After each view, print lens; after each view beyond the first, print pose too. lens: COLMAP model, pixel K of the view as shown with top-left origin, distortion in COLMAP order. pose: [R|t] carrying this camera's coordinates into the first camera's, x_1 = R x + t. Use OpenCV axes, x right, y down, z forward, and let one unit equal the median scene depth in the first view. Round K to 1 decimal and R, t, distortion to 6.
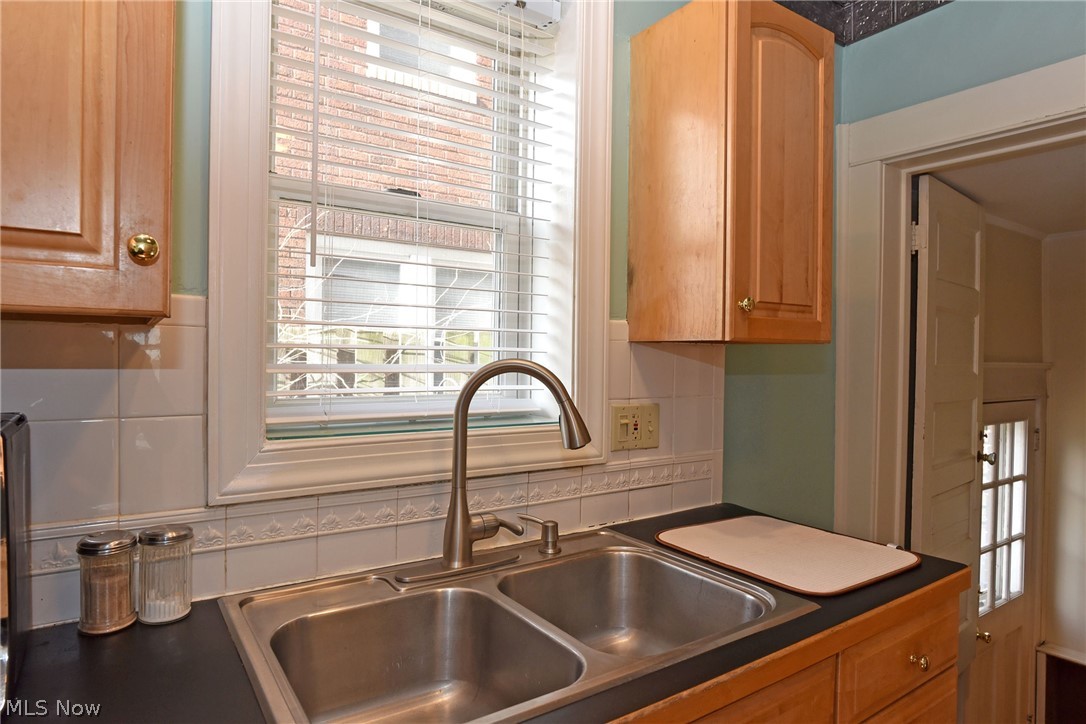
lens RADIAL K [[632.6, 0, 542.3], [0, 632.6, 367.7], [0, 0, 1]] dist [-0.027655, -0.001006]
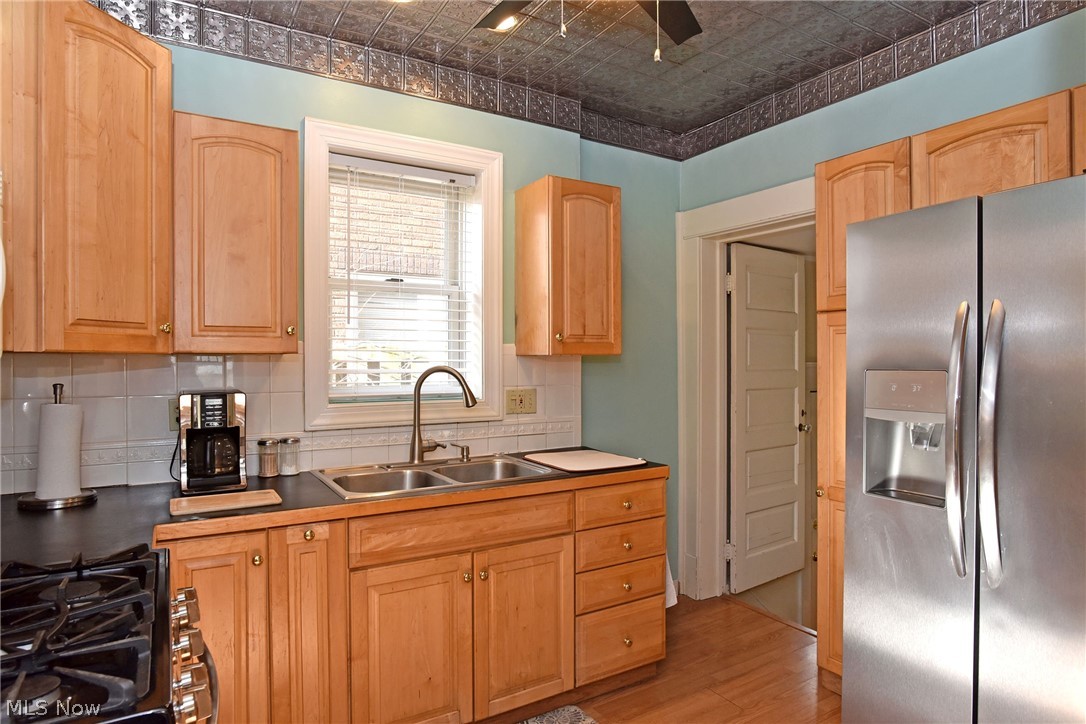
lens RADIAL K [[626.2, 0, 541.1], [0, 626.2, 365.1], [0, 0, 1]] dist [-0.039139, 0.015218]
pose [[0.997969, -0.015878, -0.061685, 0.395820], [0.015102, 0.999801, -0.013017, 0.015443], [0.061880, 0.012059, 0.998011, -1.017548]]
